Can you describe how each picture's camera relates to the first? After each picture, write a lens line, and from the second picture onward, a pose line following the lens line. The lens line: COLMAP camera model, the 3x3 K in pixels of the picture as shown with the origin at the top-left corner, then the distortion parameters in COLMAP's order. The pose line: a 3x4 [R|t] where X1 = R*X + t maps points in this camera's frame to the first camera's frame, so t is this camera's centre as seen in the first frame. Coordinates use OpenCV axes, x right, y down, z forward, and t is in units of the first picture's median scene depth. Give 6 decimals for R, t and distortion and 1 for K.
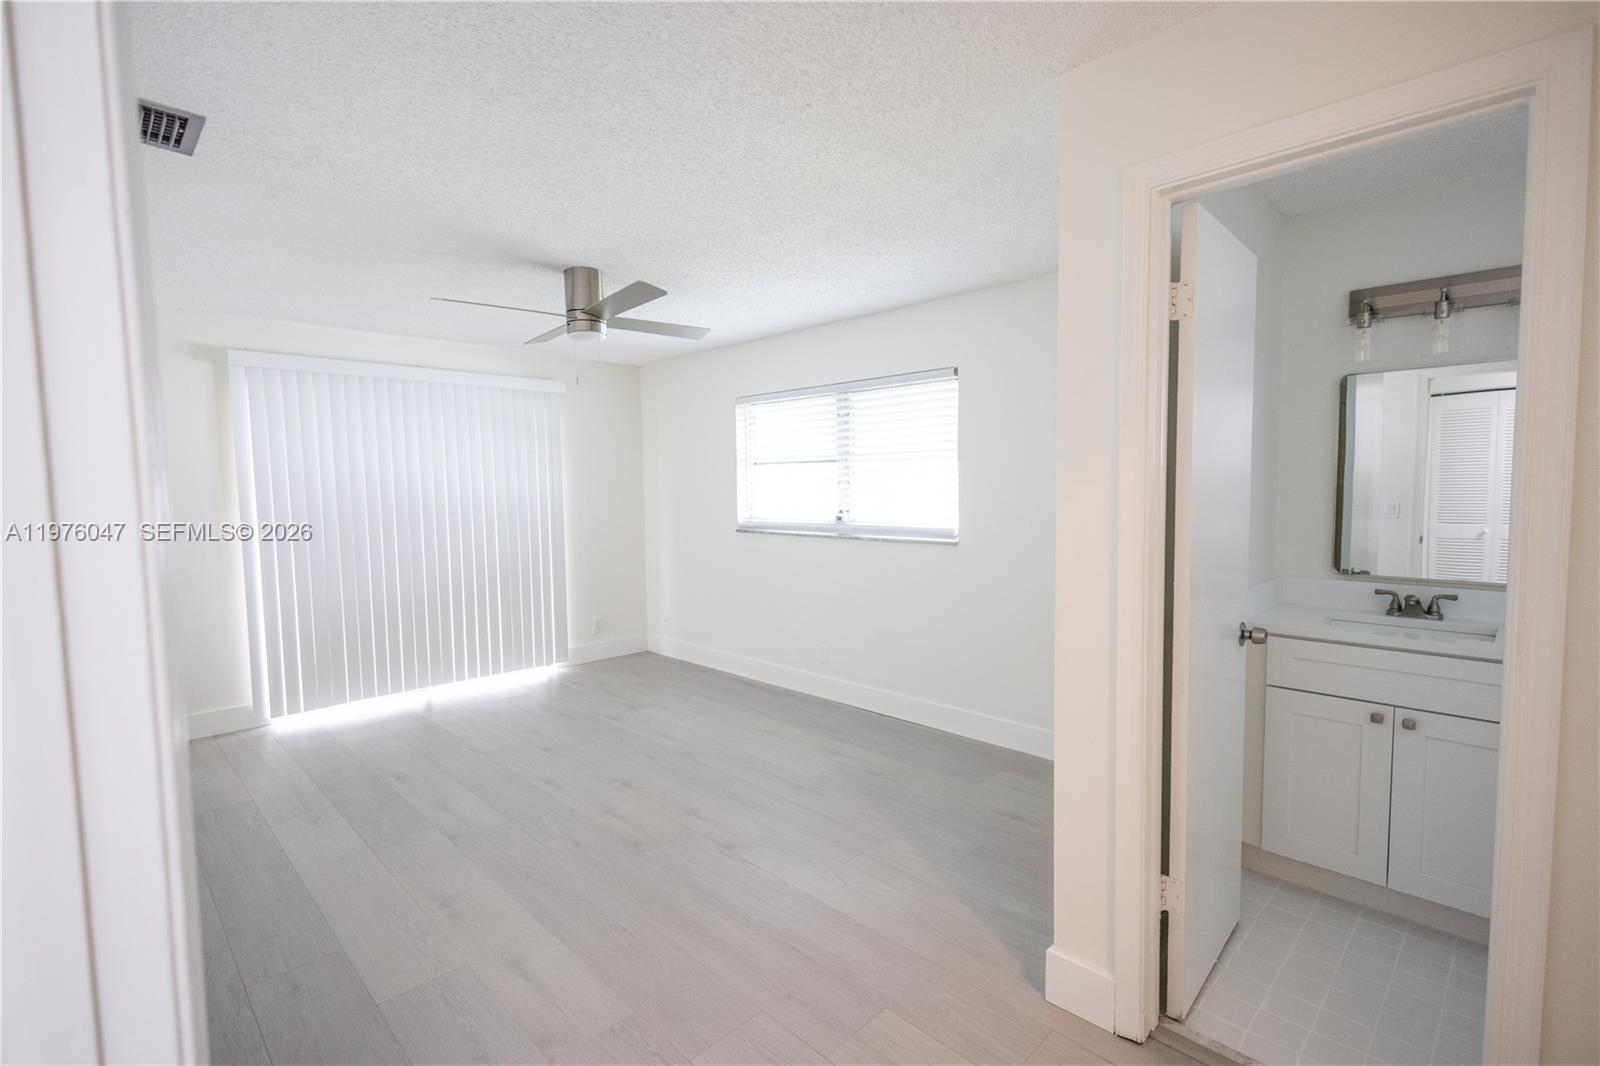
lens RADIAL K [[697.8, 0, 795.1], [0, 697.8, 537.6], [0, 0, 1]] dist [0.002402, 0.000145]
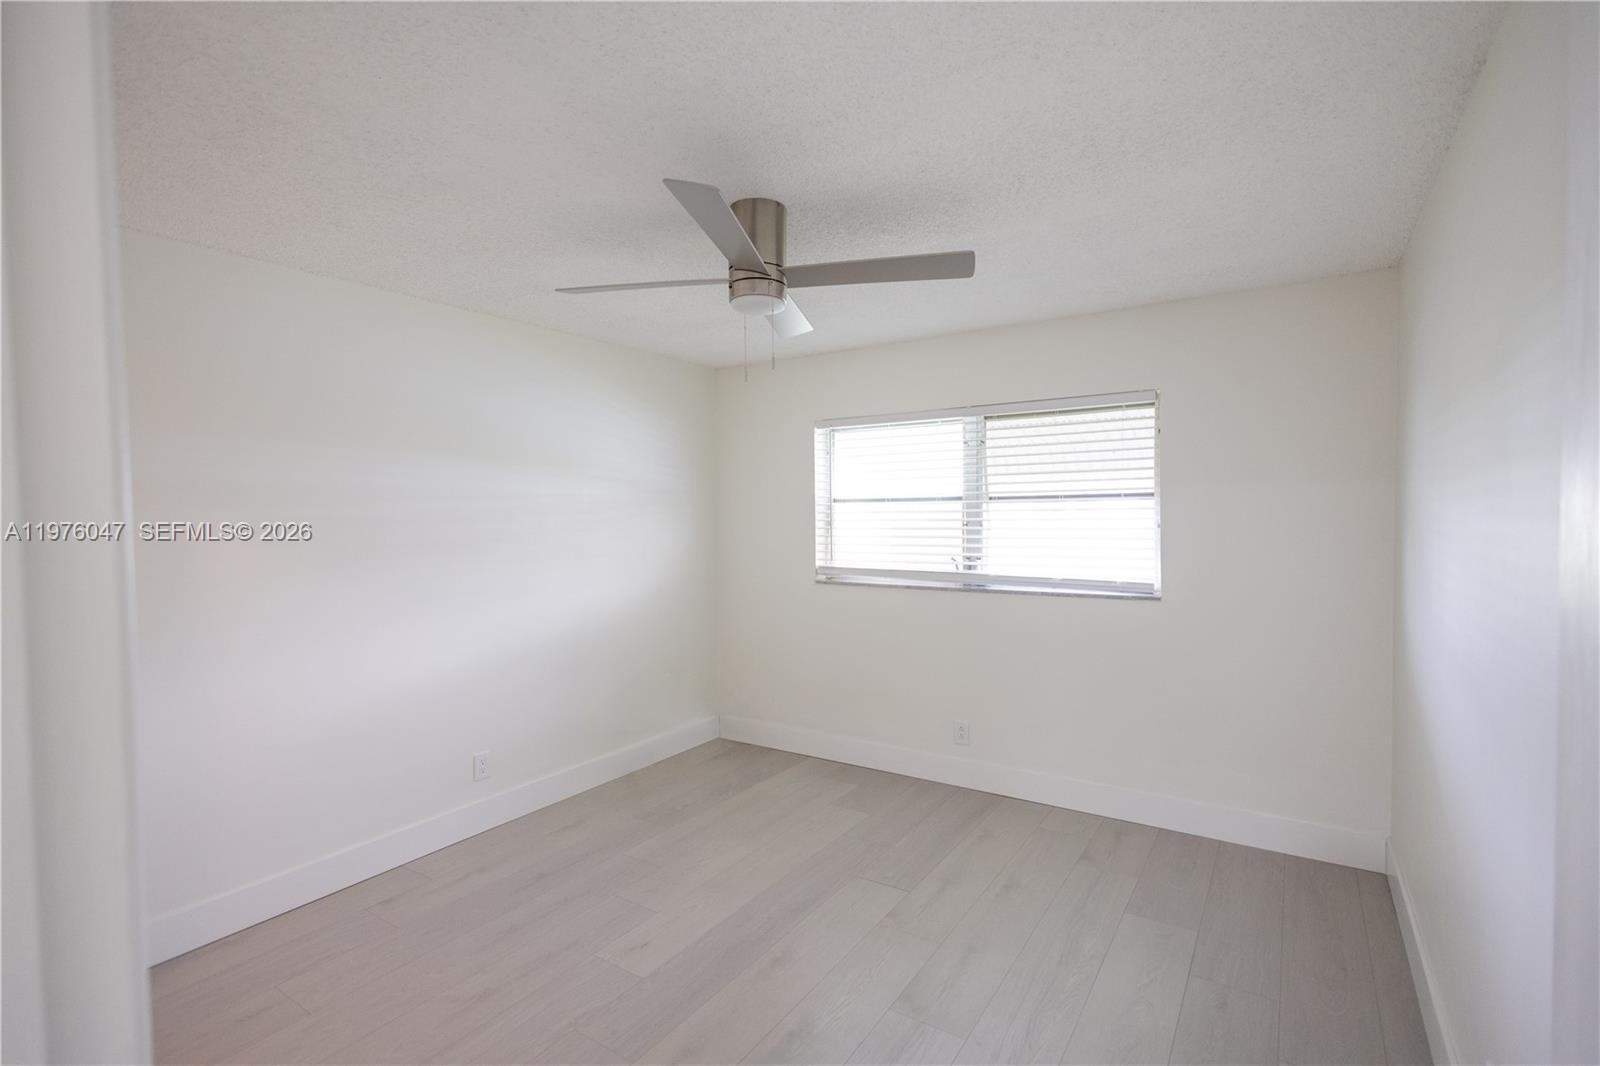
lens RADIAL K [[606.6, 0, 800.0], [0, 606.6, 533.0], [0, 0, 1]] dist [-0.030546, 0.000002]
pose [[0.970603, -0.001407, 0.240682, -0.313048], [0.016224, 0.998091, -0.059589, -0.029081], [-0.240139, 0.061742, 0.968773, 0.350089]]
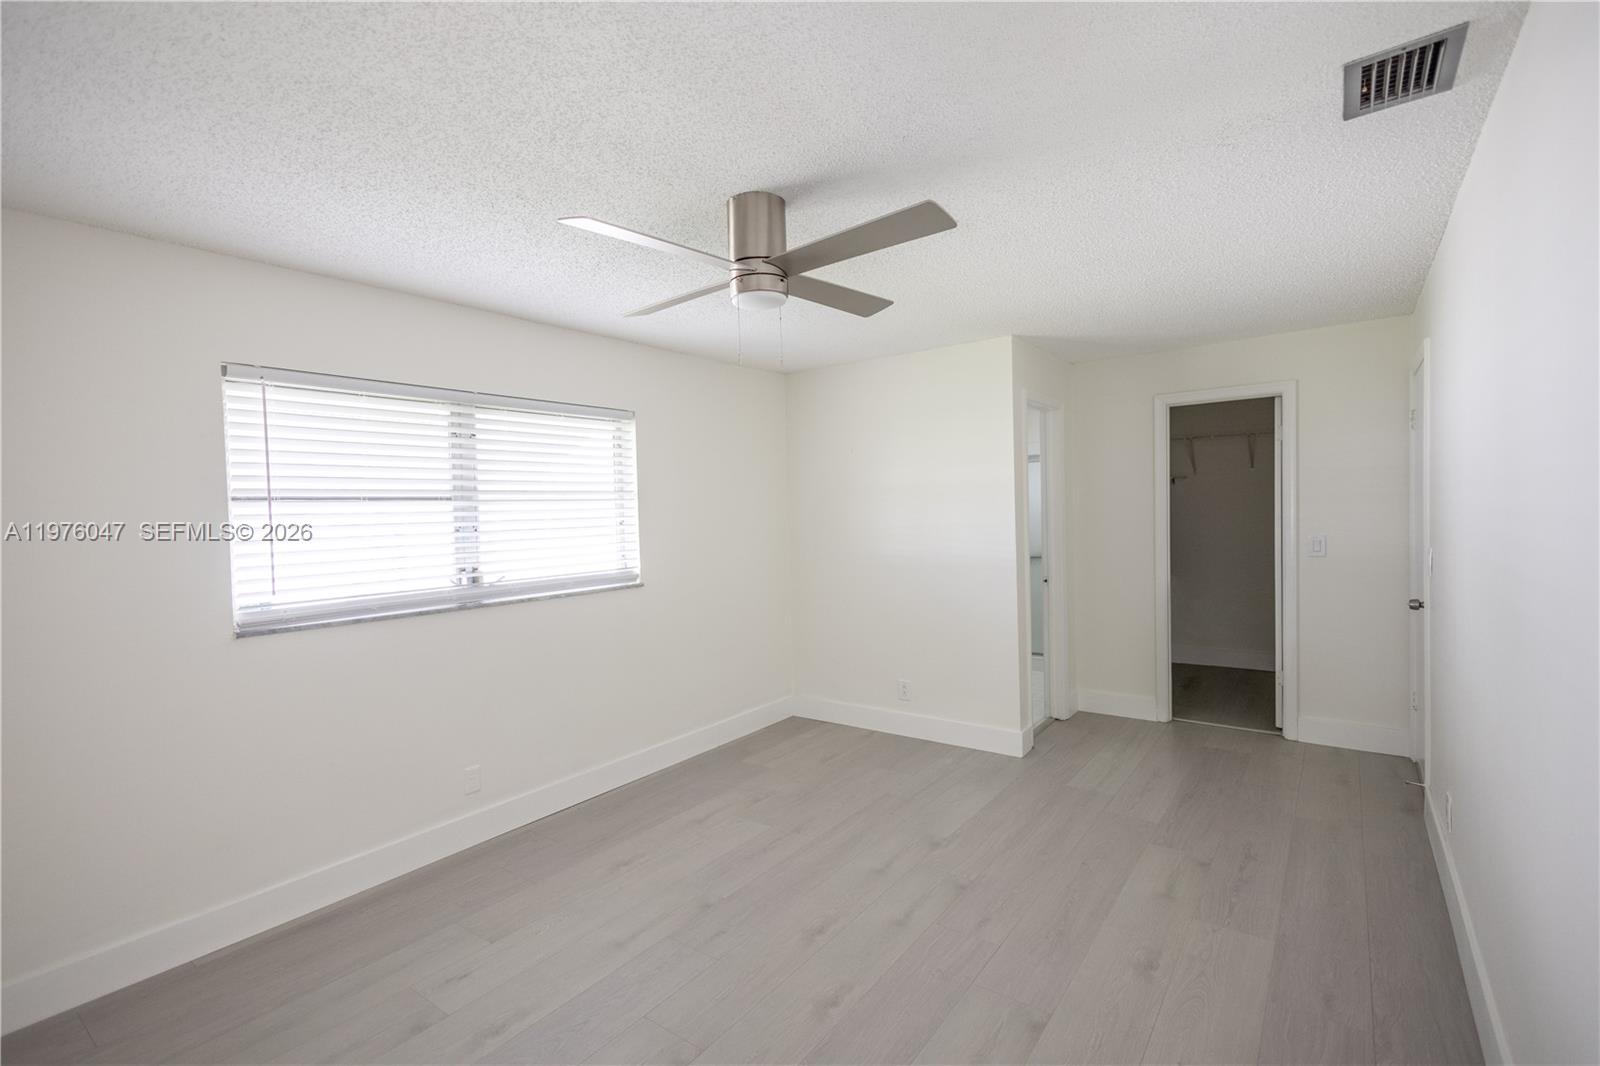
lens RADIAL K [[697.8, 0, 795.1], [0, 697.8, 537.6], [0, 0, 1]] dist [0.002402, 0.000145]
pose [[-0.097070, -0.025561, 0.994949, -0.691316], [0.108735, 0.993414, 0.036130, -0.061848], [-0.989320, 0.111693, -0.093652, 0.755509]]
